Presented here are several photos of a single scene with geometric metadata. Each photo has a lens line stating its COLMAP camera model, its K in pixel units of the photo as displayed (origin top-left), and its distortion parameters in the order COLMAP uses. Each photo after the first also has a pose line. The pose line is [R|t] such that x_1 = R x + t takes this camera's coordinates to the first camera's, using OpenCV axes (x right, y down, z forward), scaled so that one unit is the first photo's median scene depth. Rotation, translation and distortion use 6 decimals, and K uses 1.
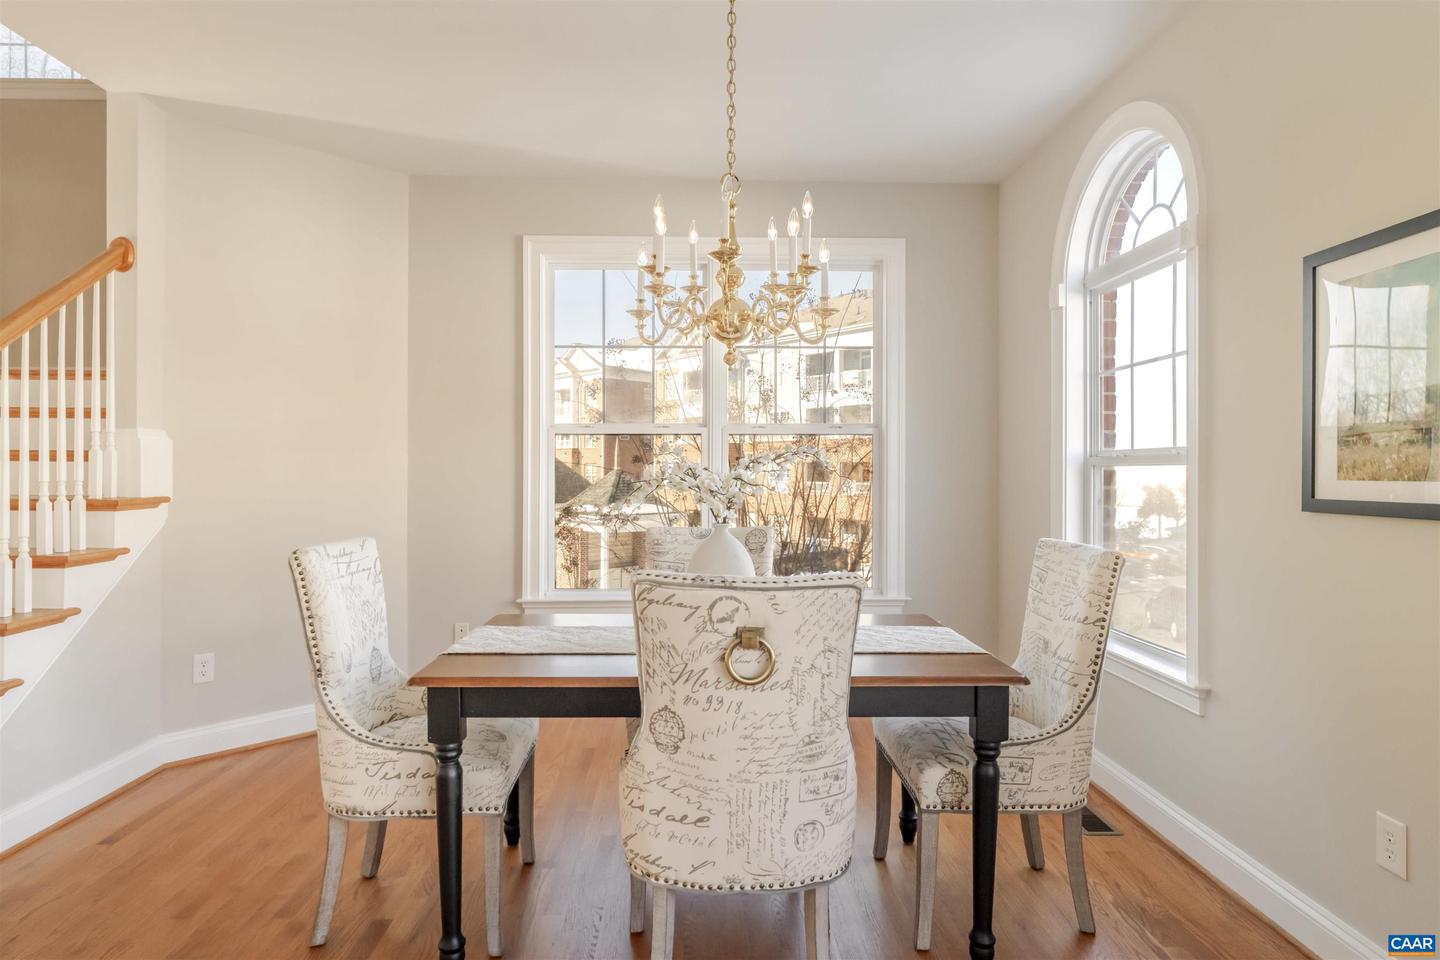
lens RADIAL K [[818.8, 0, 725.7], [0, 818.8, 476.3], [0, 0, 1]] dist [-0.000941, -0.001529]
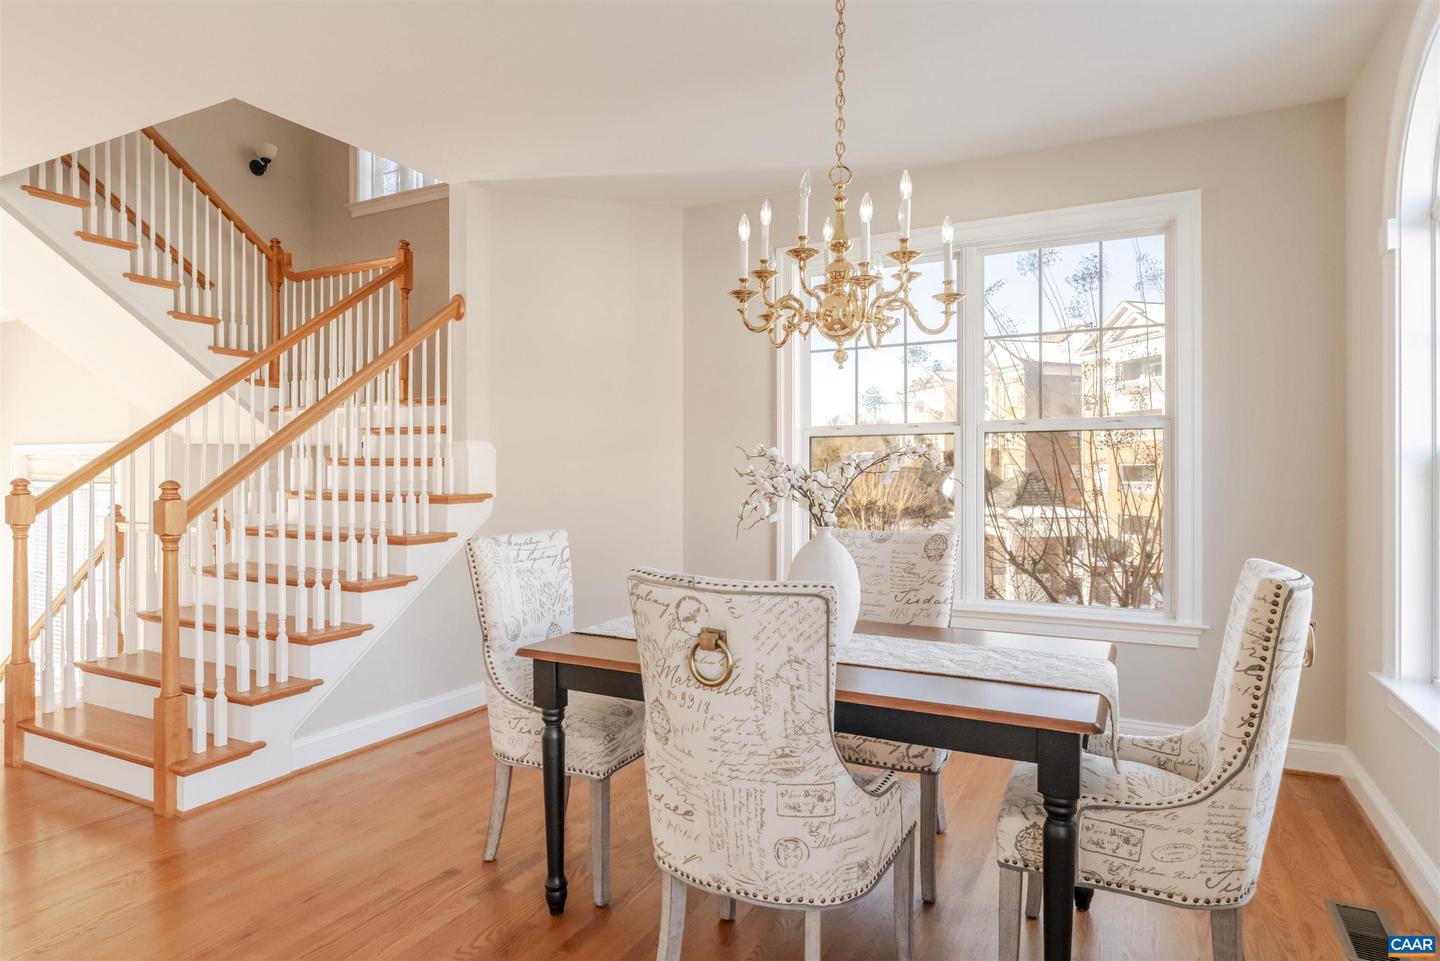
lens RADIAL K [[818.8, 0, 725.7], [0, 818.8, 476.8], [0, 0, 1]] dist [-0.000941, -0.001529]
pose [[0.874774, 0.000166, -0.484531, 0.411152], [-0.000406, 1.000000, -0.000390, -0.001213], [0.484530, 0.000538, 0.874774, 0.101440]]
